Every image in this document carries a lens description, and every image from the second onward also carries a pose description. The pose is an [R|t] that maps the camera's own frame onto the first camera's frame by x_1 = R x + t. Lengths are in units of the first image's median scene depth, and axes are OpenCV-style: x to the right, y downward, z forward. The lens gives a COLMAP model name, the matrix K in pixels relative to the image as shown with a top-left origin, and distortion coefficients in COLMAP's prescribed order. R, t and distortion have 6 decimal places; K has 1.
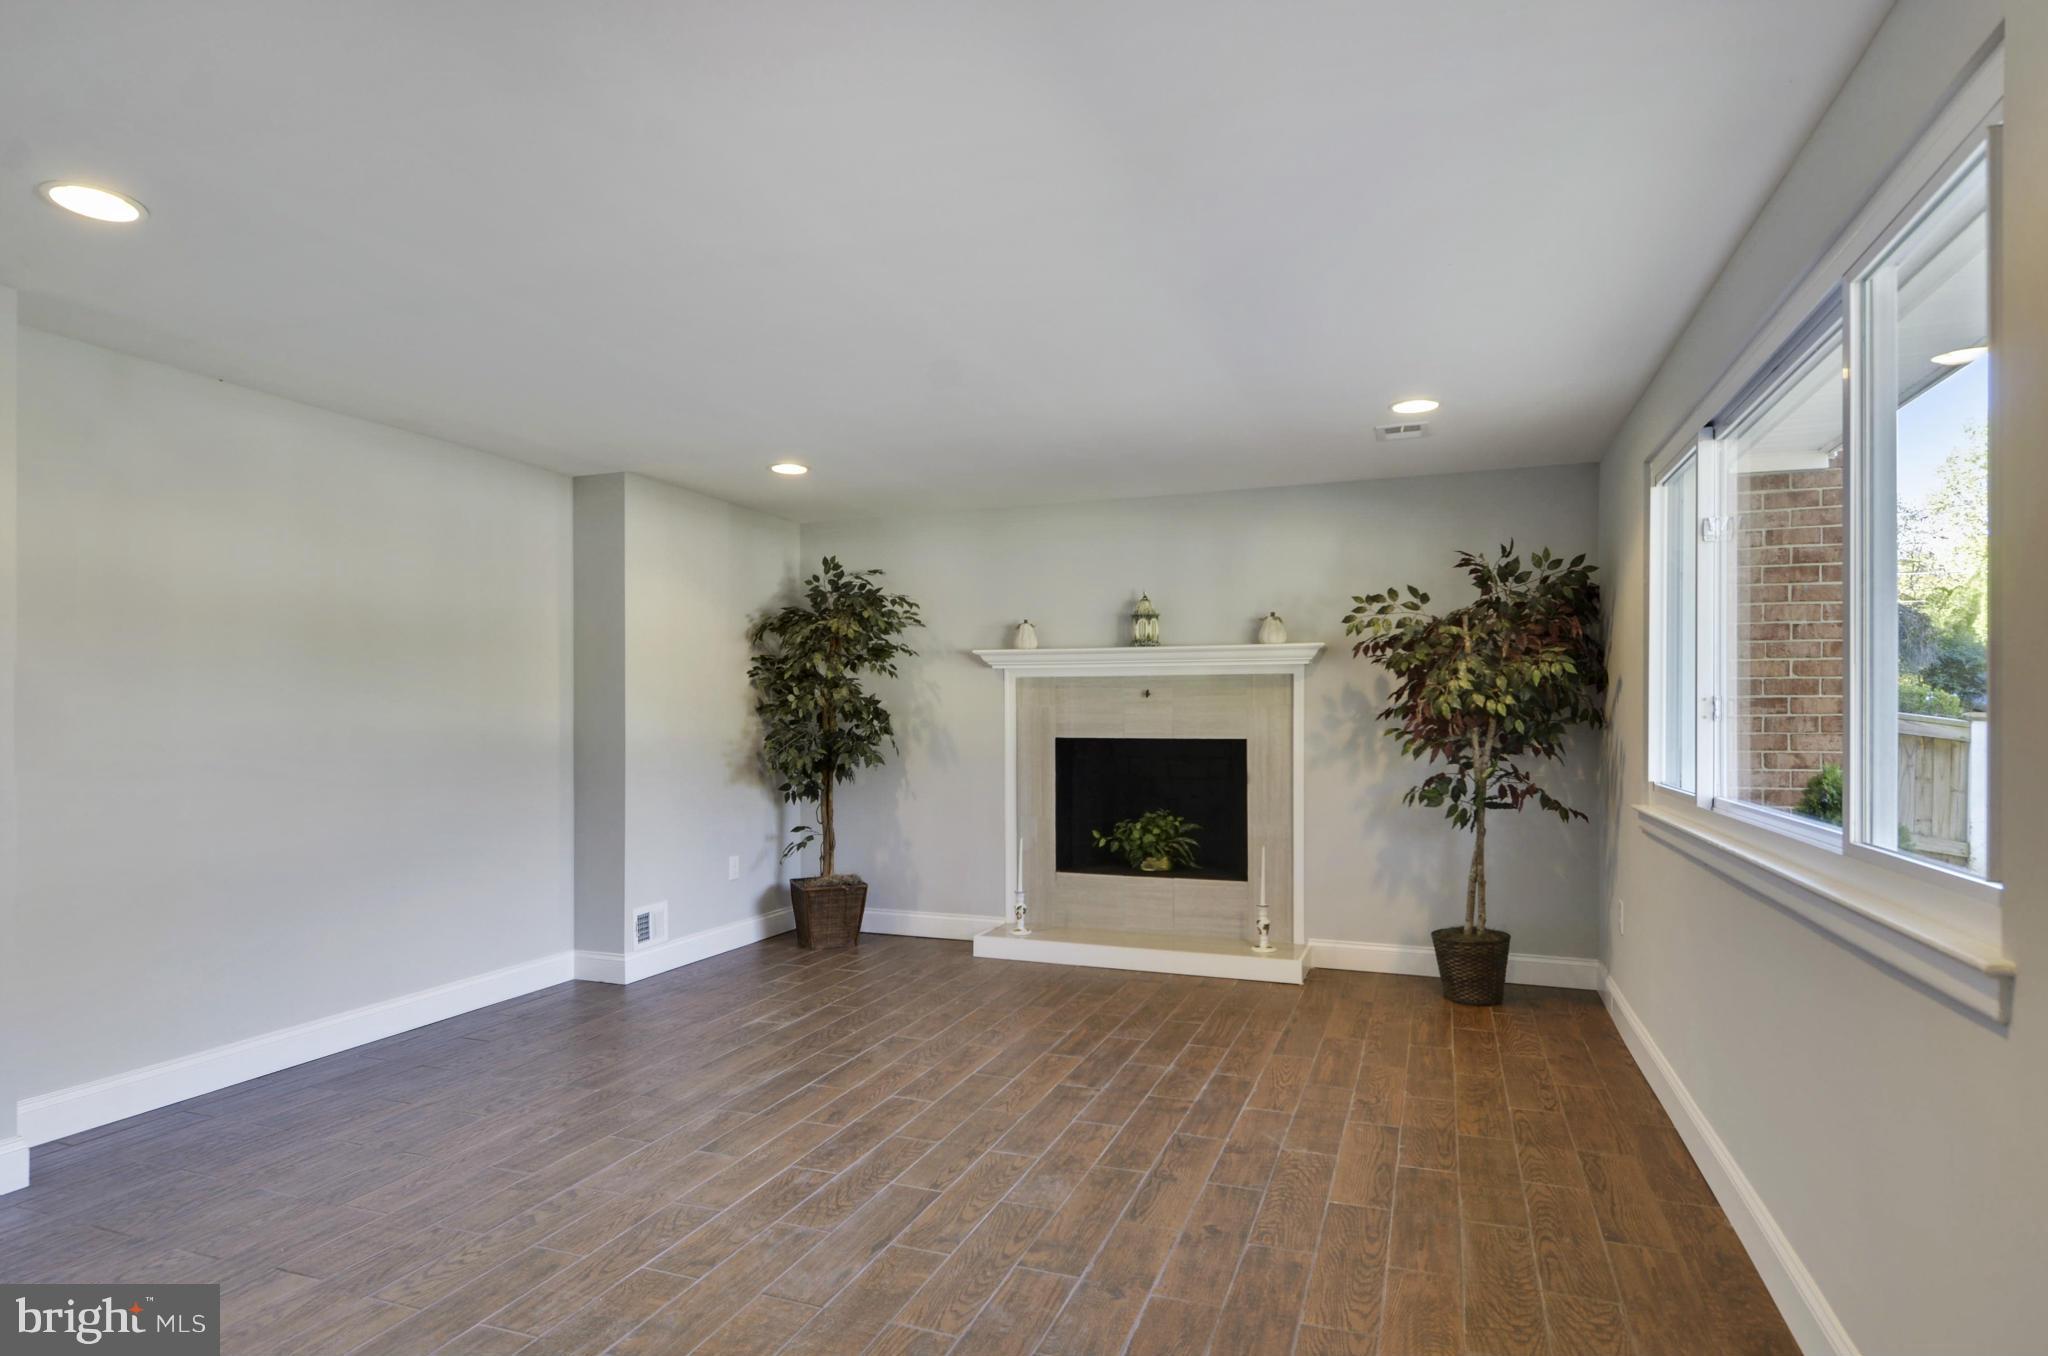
lens RADIAL K [[1101.9, 0, 1017.0], [0, 1101.9, 721.7], [0, 0, 1]] dist [0.027194, -0.027428]
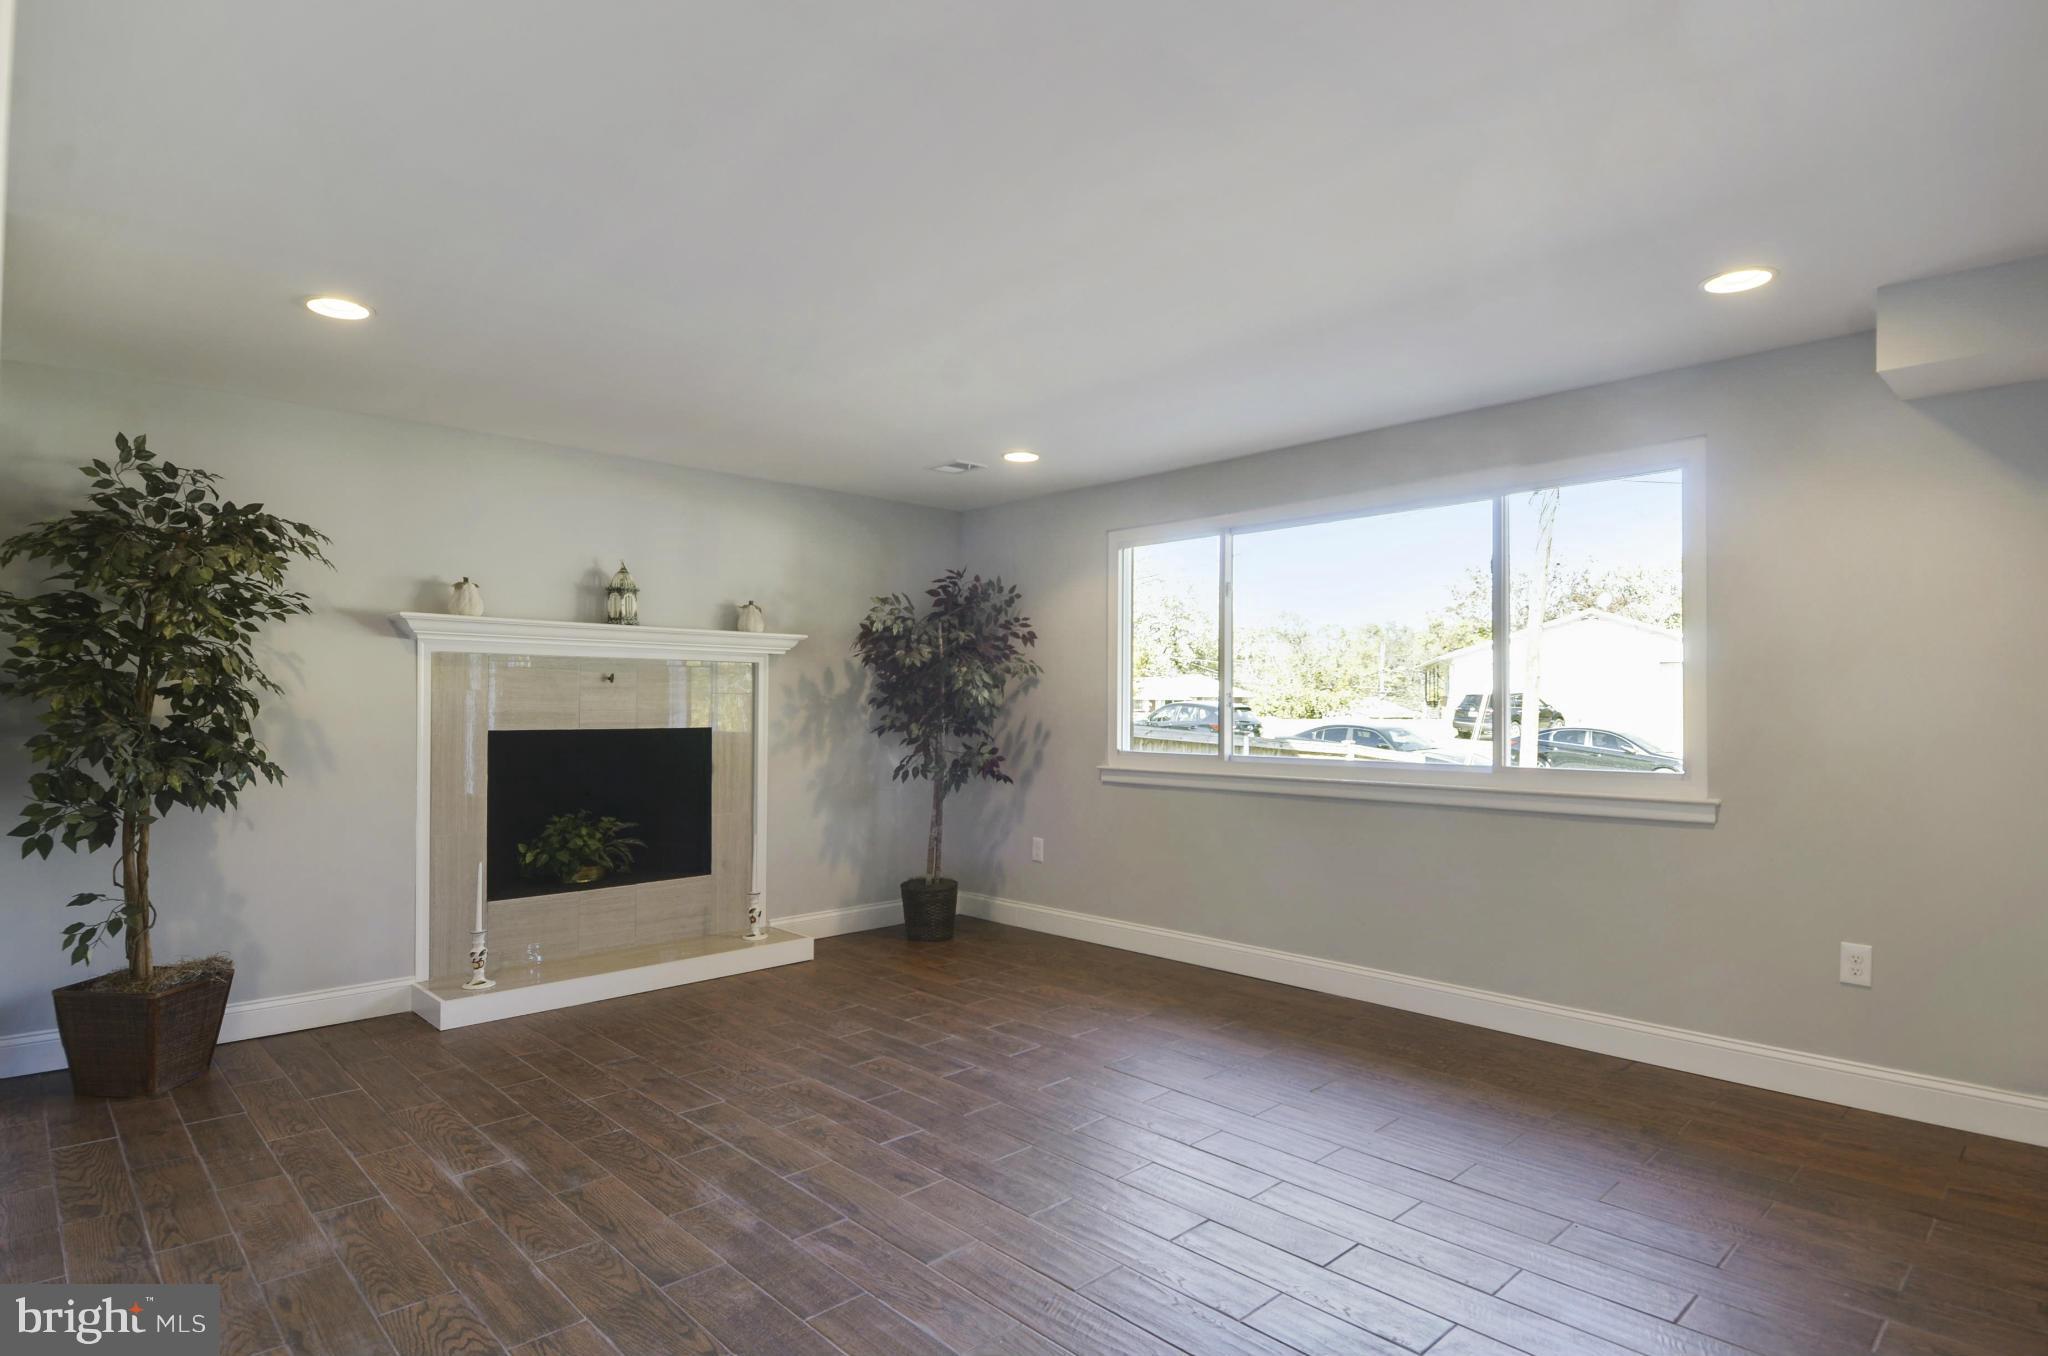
lens RADIAL K [[1067.0, 0, 1024.0], [0, 1067.0, 678.0], [0, 0, 1]] dist [0.054542, -0.052989]
pose [[0.432738, 0.025863, 0.901149, -0.549479], [0.002902, 0.999543, -0.030081, 0.001281], [-0.901515, 0.015633, 0.432465, 0.353031]]
